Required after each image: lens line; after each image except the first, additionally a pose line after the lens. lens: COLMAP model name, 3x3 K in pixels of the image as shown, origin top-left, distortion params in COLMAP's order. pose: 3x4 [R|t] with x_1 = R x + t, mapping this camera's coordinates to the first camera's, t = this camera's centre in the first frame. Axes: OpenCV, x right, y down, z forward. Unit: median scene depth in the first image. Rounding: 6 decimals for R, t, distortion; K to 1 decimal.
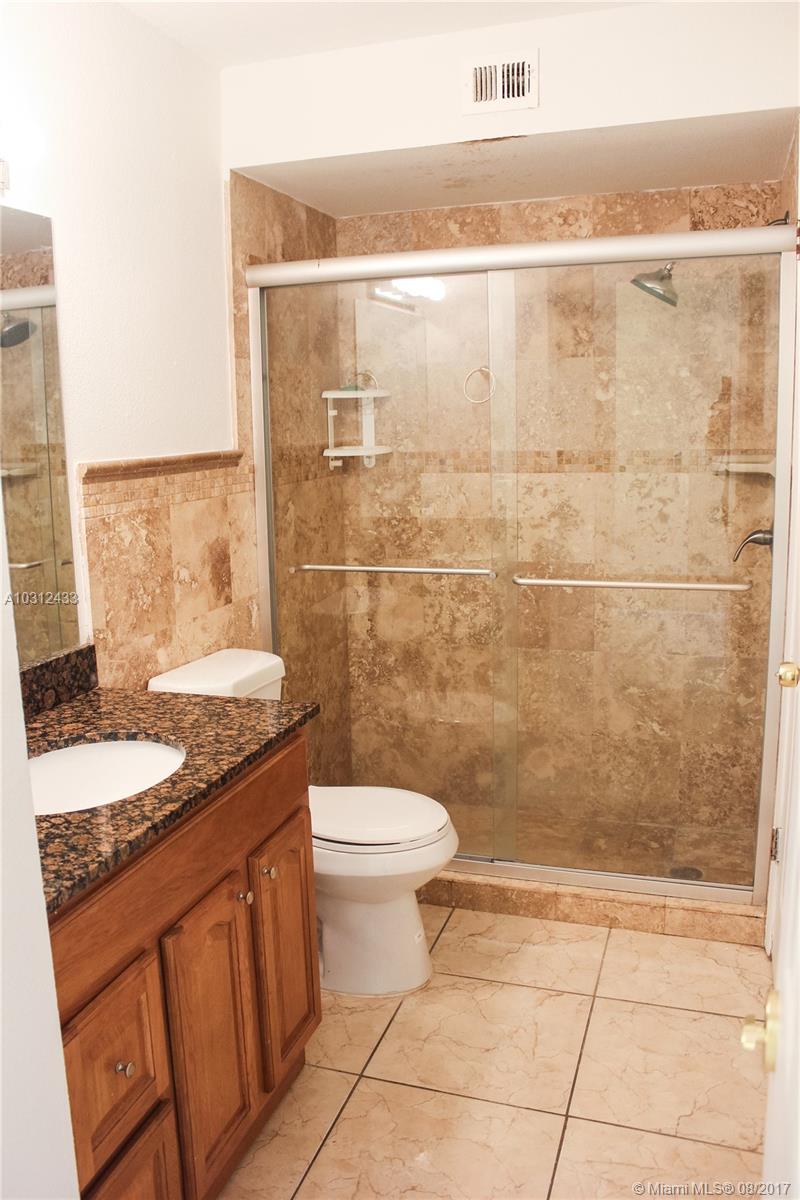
lens RADIAL K [[996.4, 0, 397.8], [0, 996.4, 598.6], [0, 0, 1]] dist [-0.159246, 0.136495]
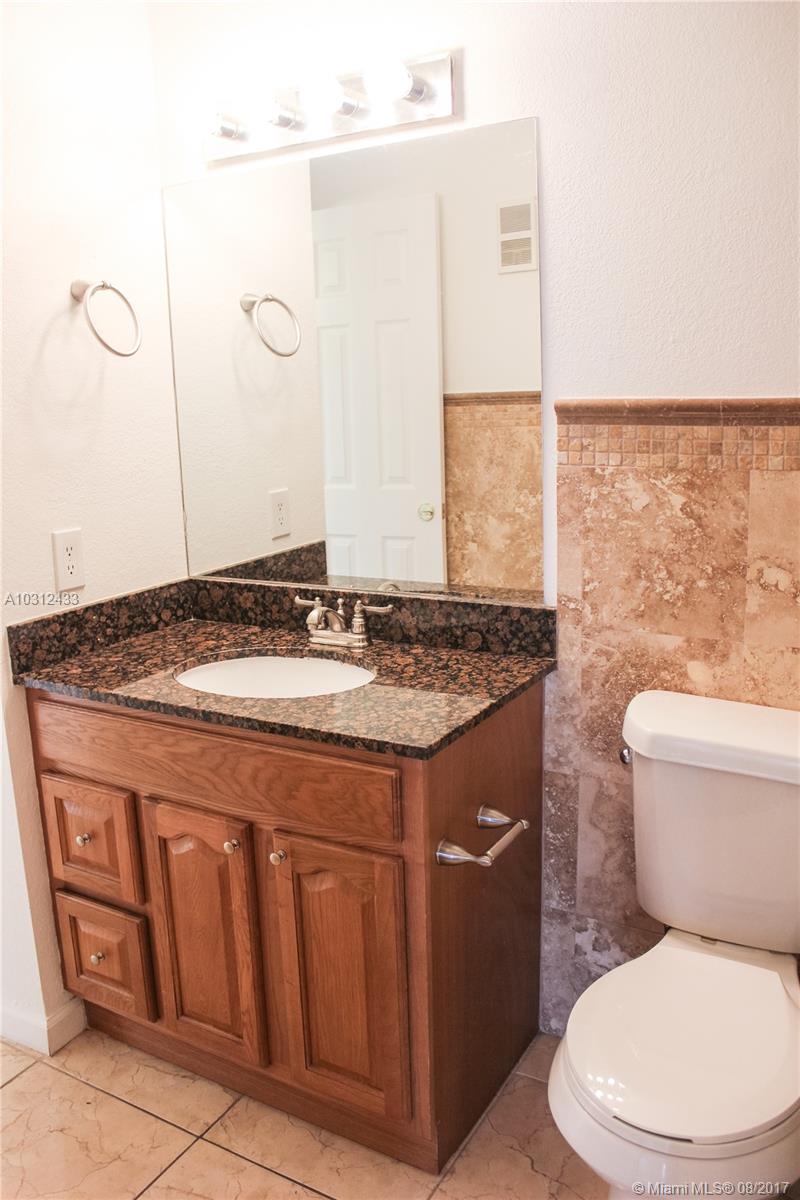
lens RADIAL K [[996.4, 0, 398.4], [0, 996.4, 599.5], [0, 0, 1]] dist [-0.159246, 0.136495]
pose [[-0.209113, 0.229645, -0.950544, 0.540719], [-0.140824, 0.954831, 0.261661, -0.169398], [0.967698, 0.188576, -0.167328, 0.997037]]
